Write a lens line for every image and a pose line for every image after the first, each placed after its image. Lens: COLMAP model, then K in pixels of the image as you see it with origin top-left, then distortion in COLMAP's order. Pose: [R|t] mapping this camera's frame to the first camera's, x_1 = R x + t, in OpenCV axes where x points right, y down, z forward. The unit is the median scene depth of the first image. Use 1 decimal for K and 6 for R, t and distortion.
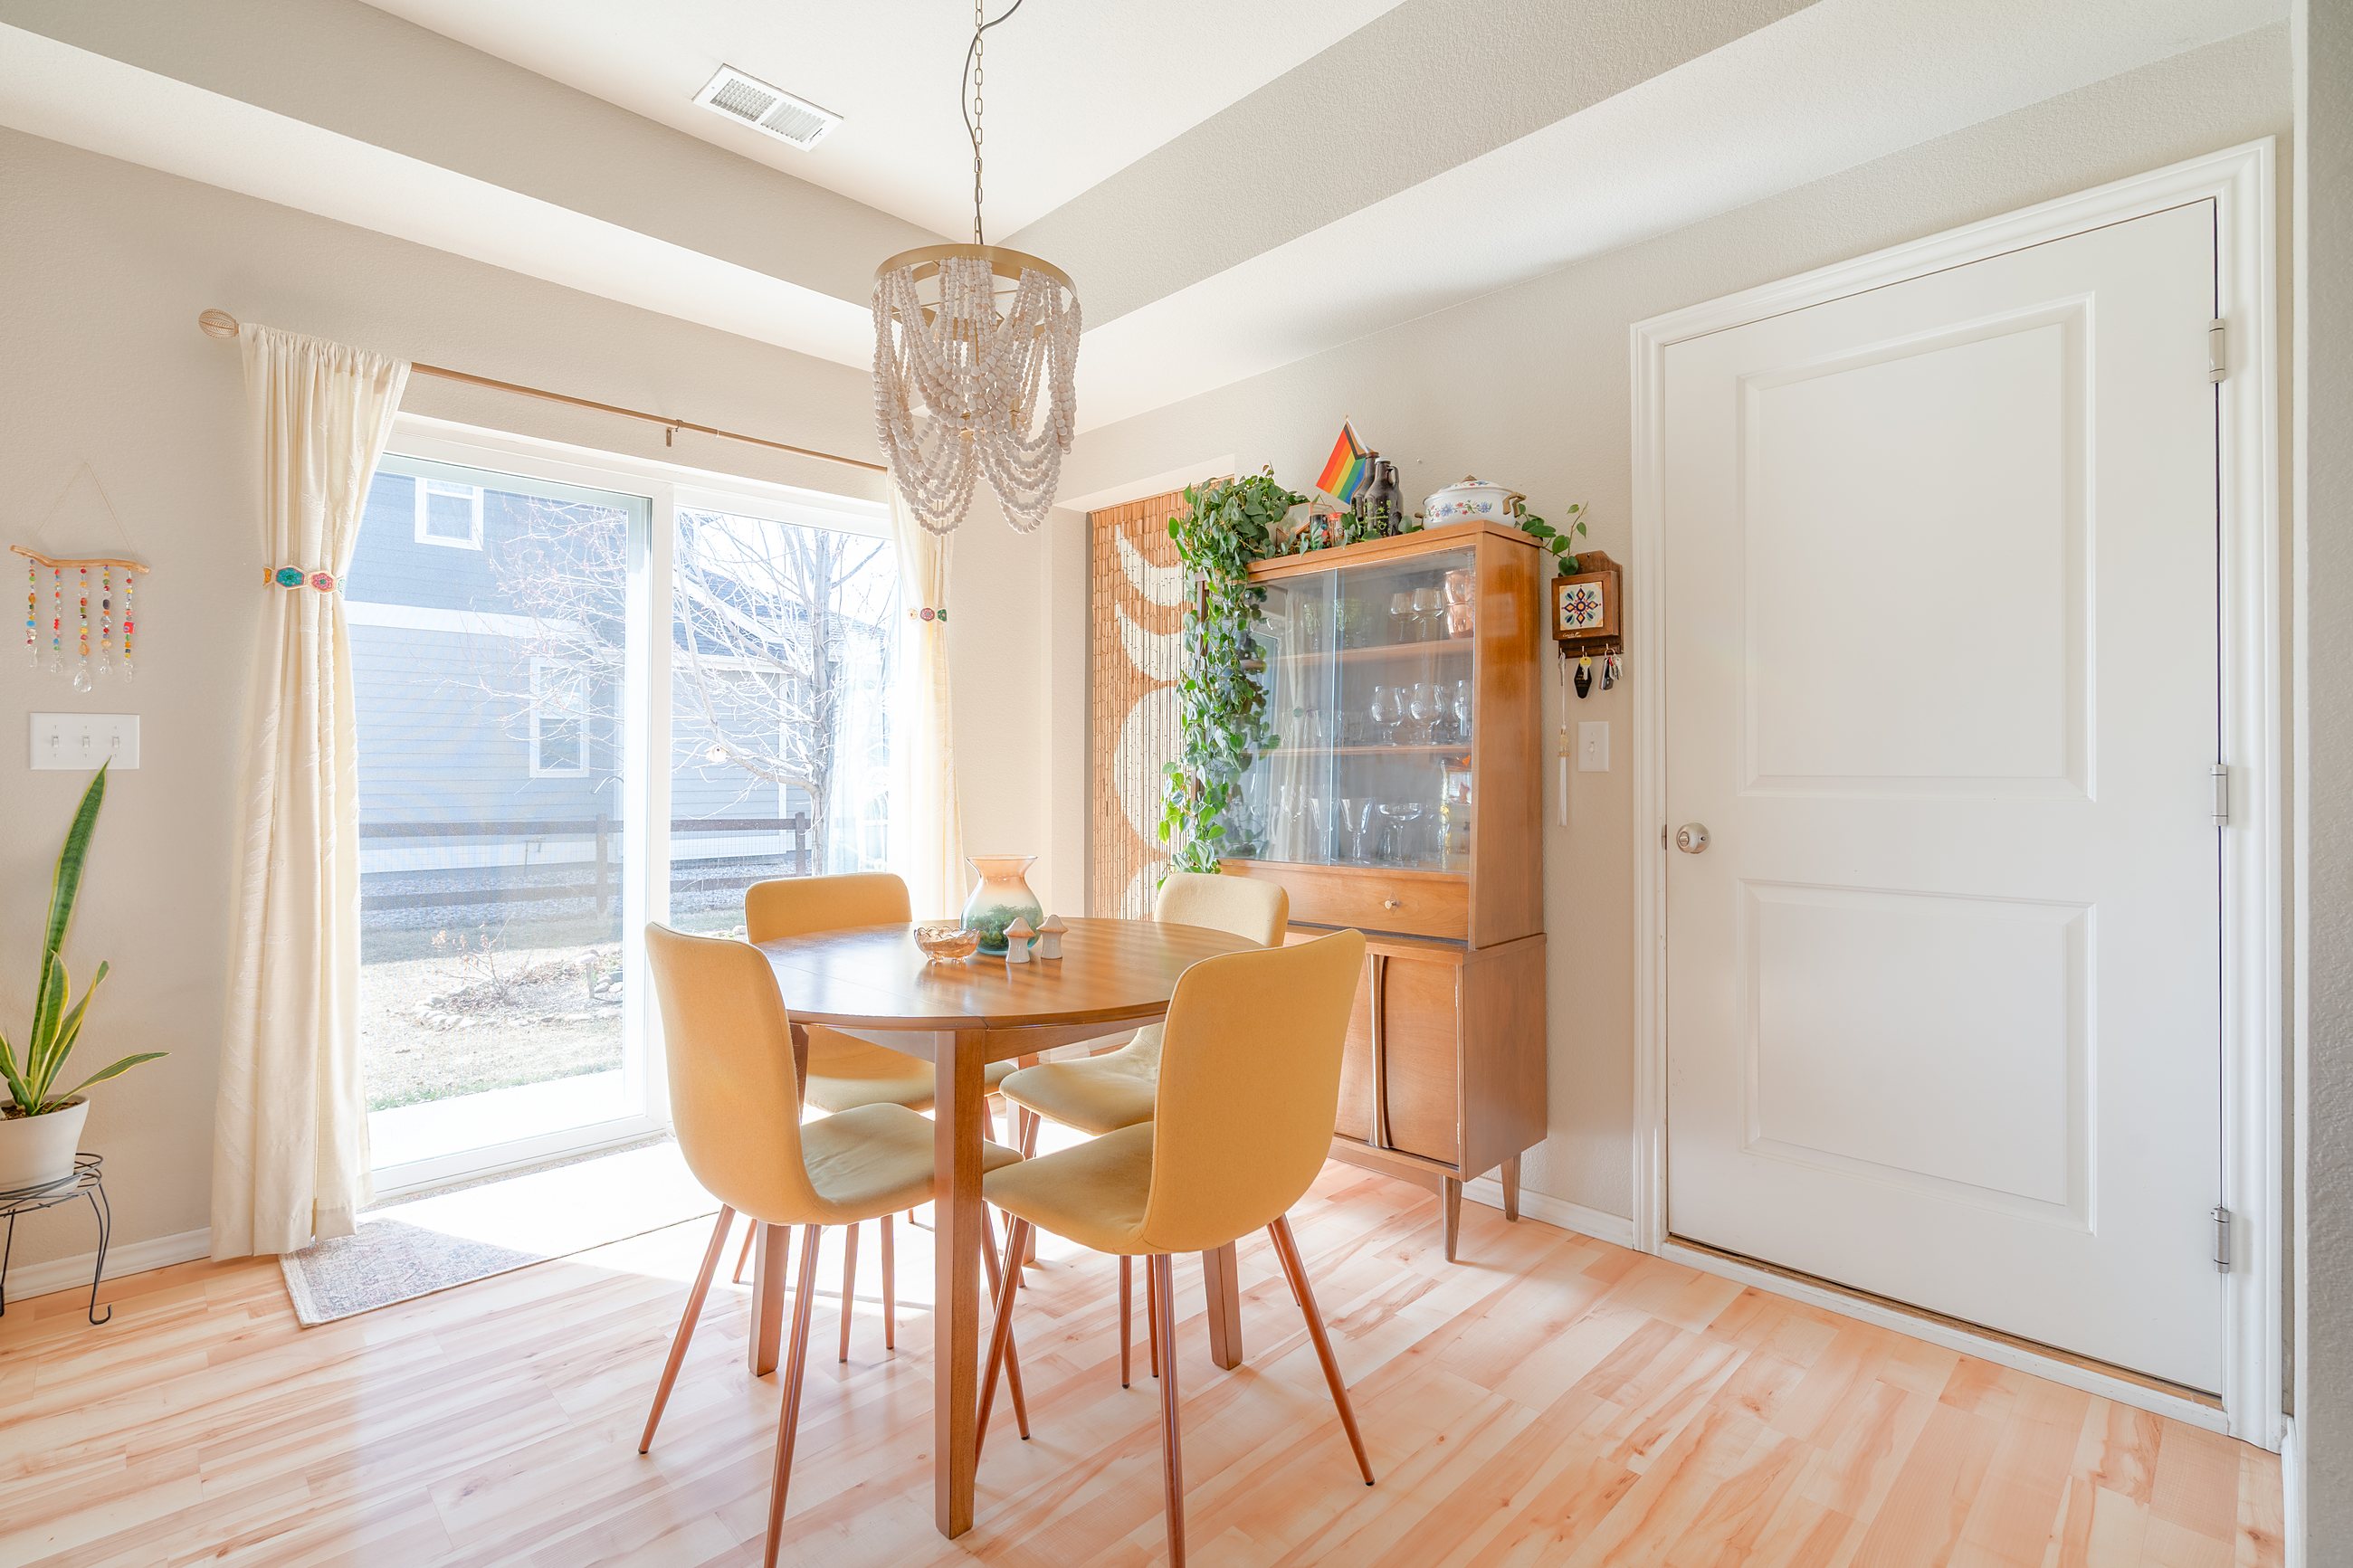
lens RADIAL K [[1109.8, 0, 1174.8], [0, 1109.8, 756.0], [0, 0, 1]] dist [0.002046, 0.000396]
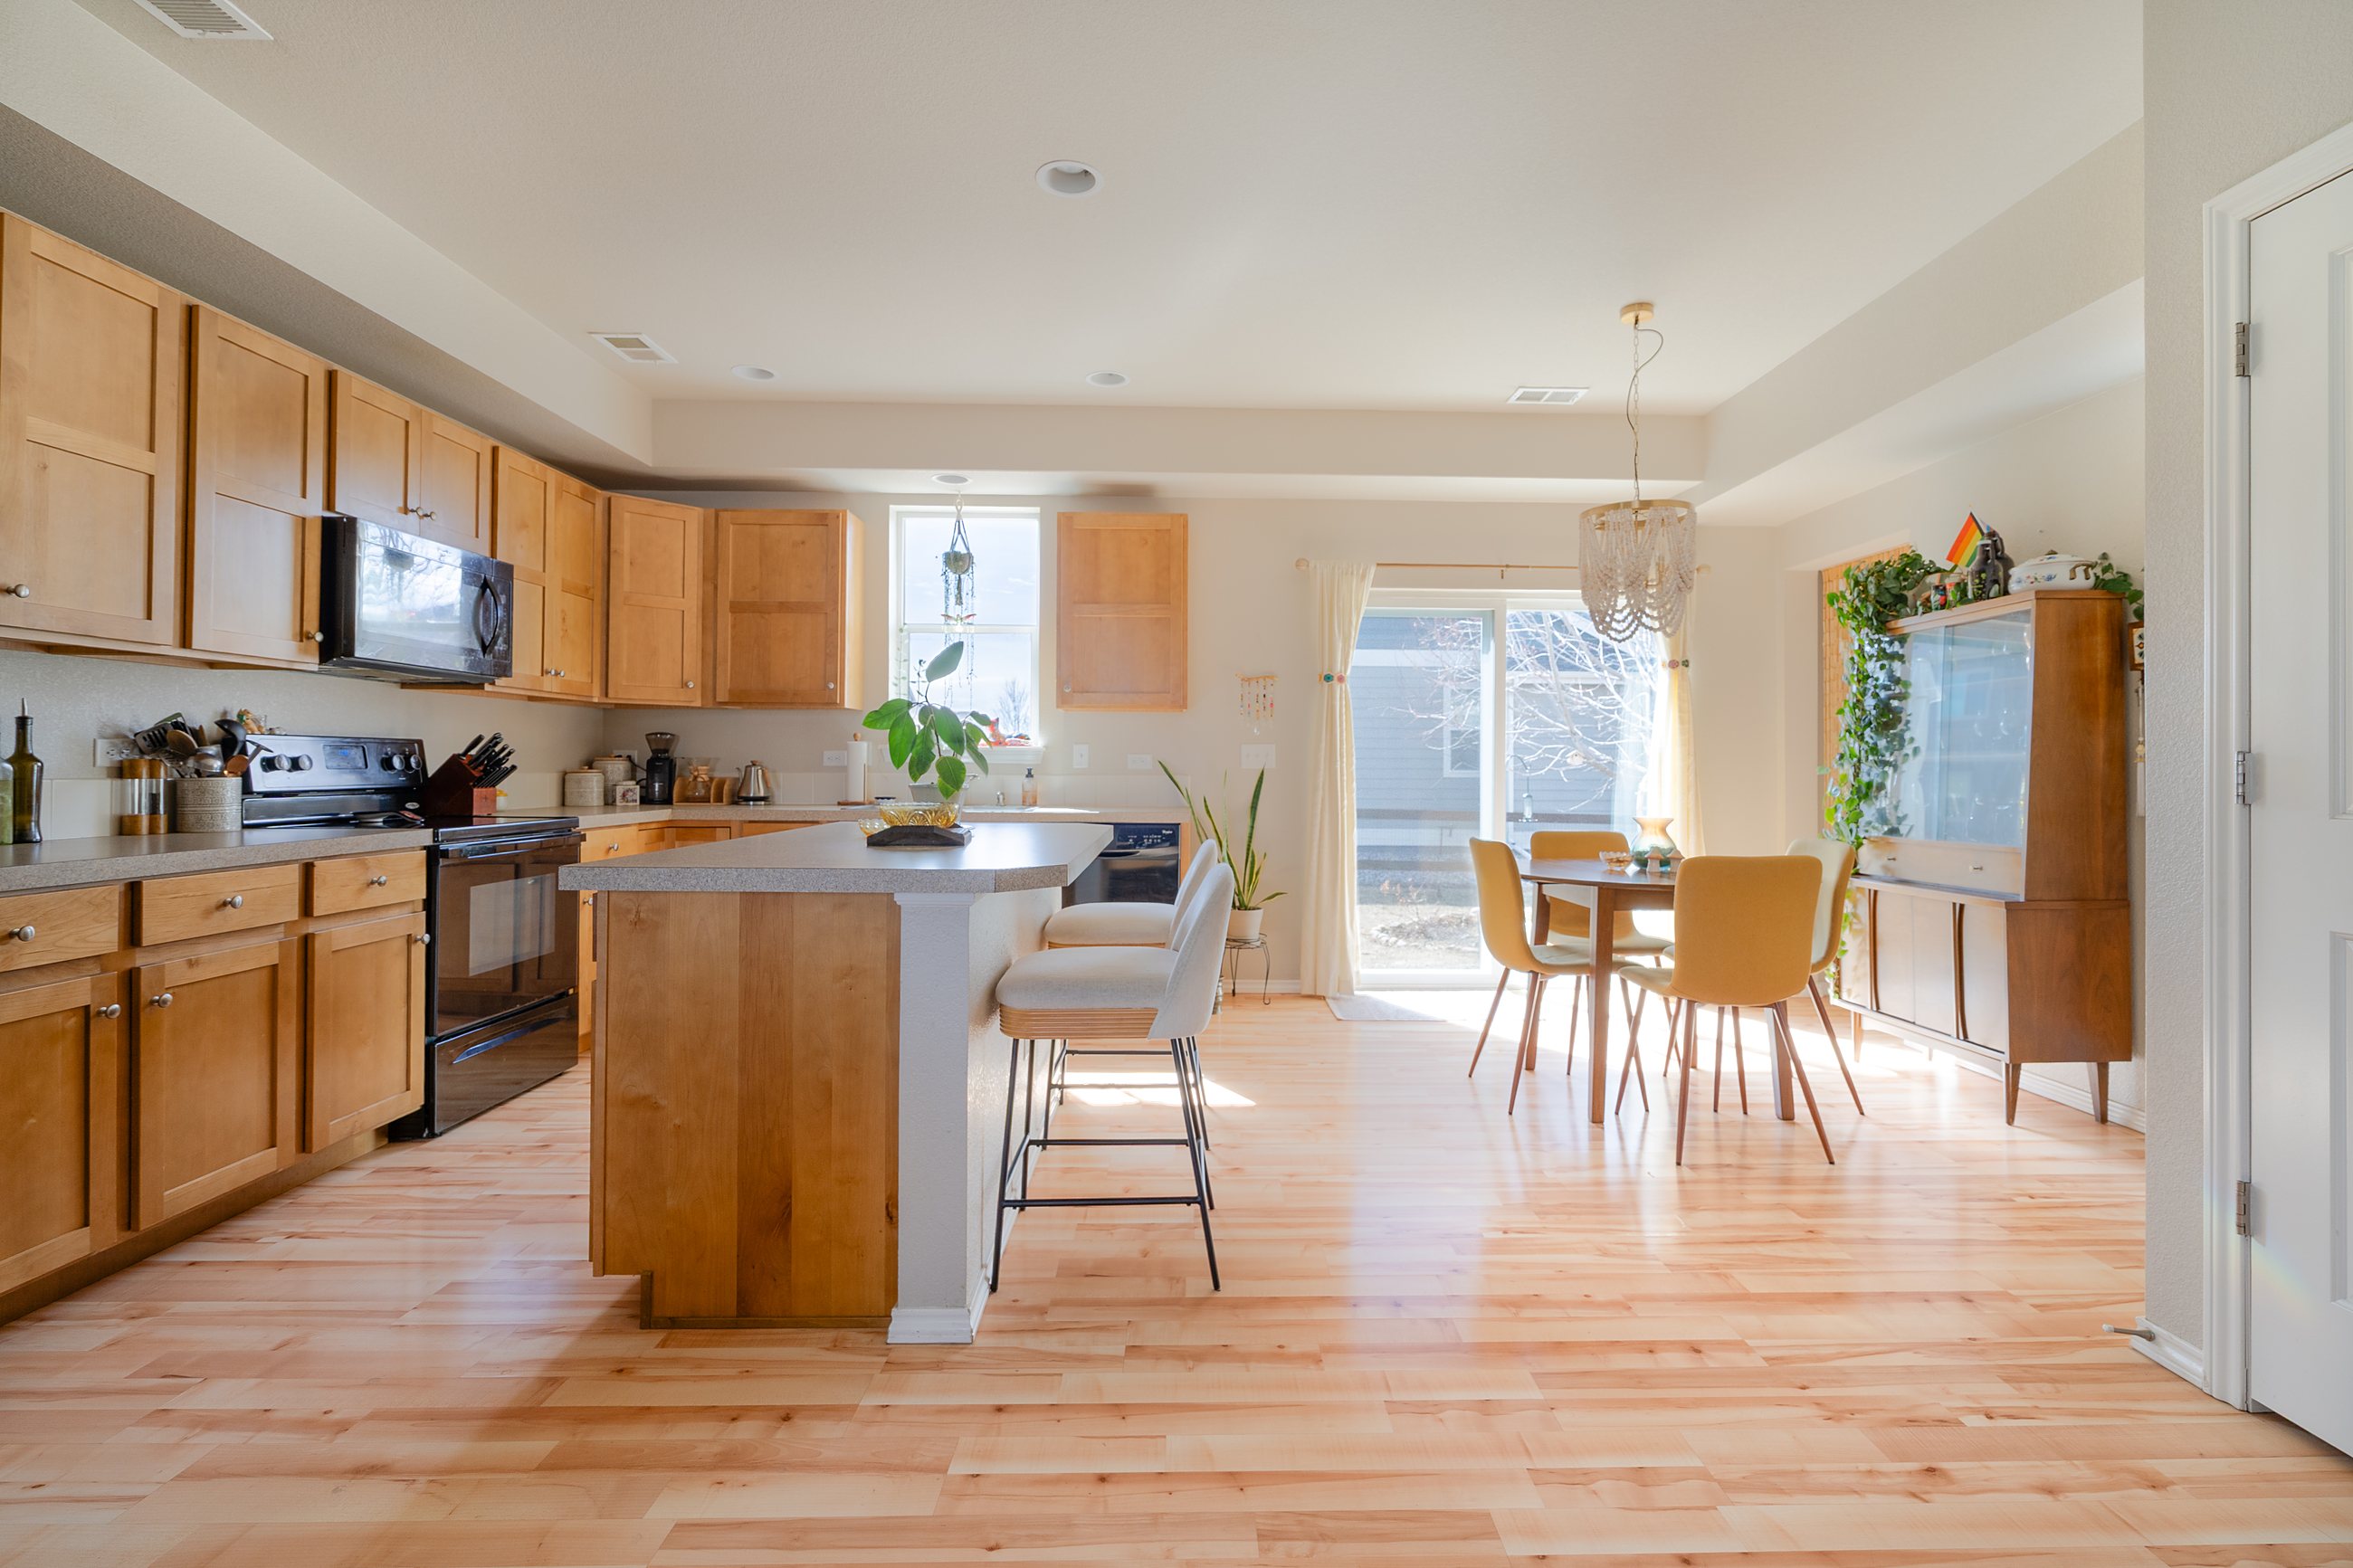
lens RADIAL K [[1109.8, 0, 1174.8], [0, 1109.8, 756.0], [0, 0, 1]] dist [0.002046, 0.000396]
pose [[0.719285, -0.004197, -0.694702, 0.417002], [0.002617, 0.999991, -0.003332, -0.005514], [0.694710, 0.000578, 0.719290, -0.654944]]
